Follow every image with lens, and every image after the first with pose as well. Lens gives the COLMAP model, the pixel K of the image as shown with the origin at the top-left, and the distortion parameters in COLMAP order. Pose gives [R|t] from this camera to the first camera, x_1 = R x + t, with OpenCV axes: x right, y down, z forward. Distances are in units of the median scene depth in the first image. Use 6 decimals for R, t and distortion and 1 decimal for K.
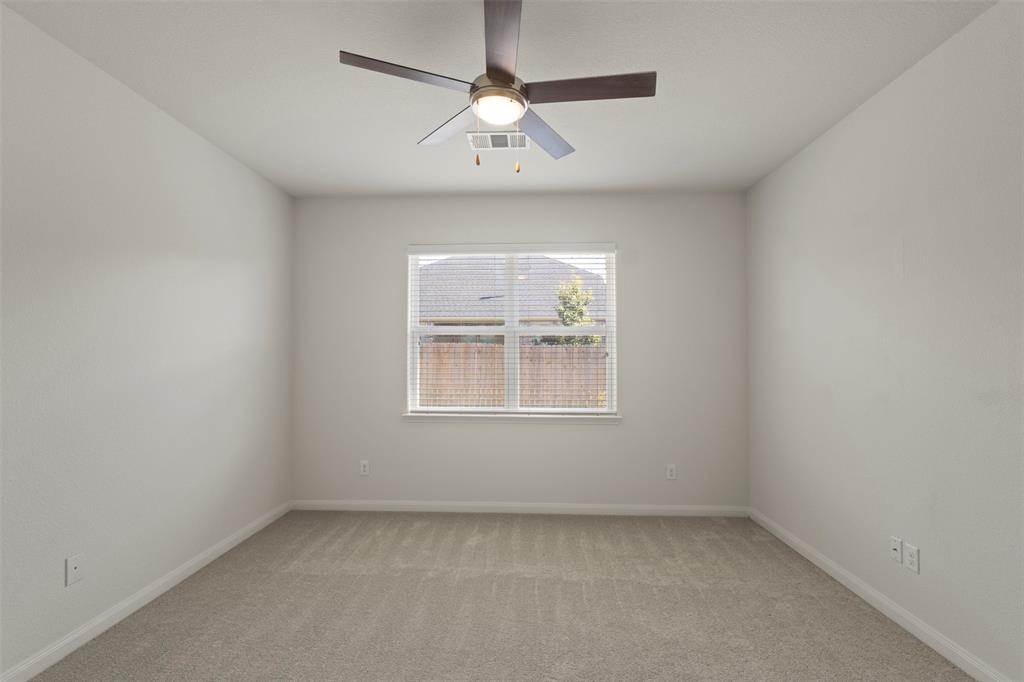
lens RADIAL K [[476.7, 0, 517.0], [0, 476.7, 339.2], [0, 0, 1]] dist [0.006317, -0.000578]
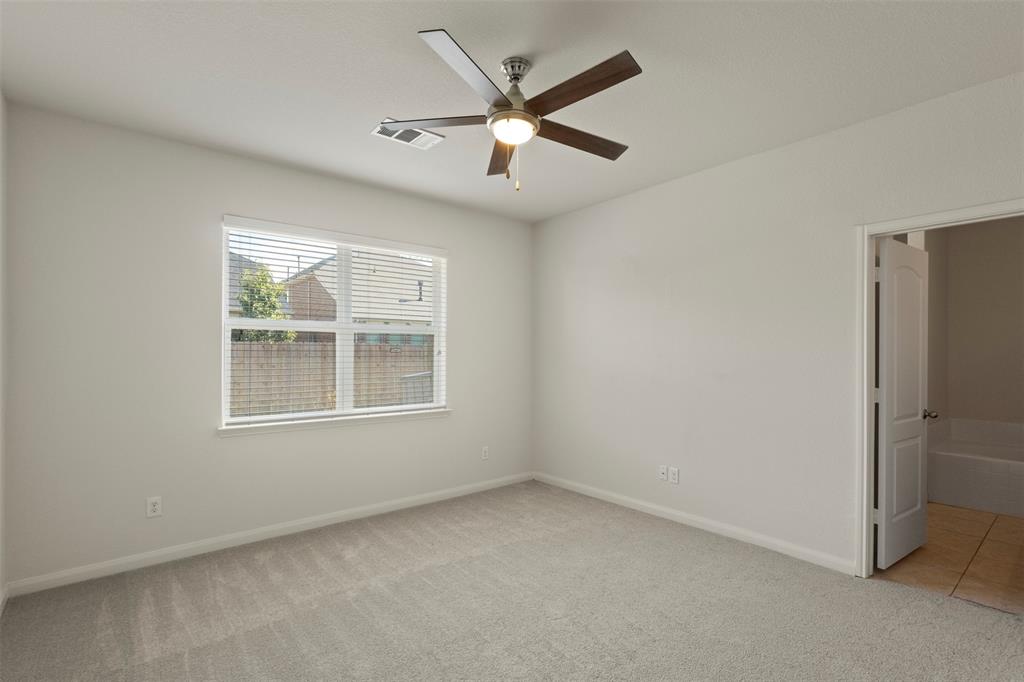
lens RADIAL K [[476.7, 0, 509.1], [0, 476.7, 345.6], [0, 0, 1]] dist [0.006317, -0.000578]
pose [[0.745898, 0.010617, 0.665976, -0.411851], [-0.023117, 0.999683, 0.009955, 0.001612], [-0.665659, -0.022821, 0.745907, 0.092992]]
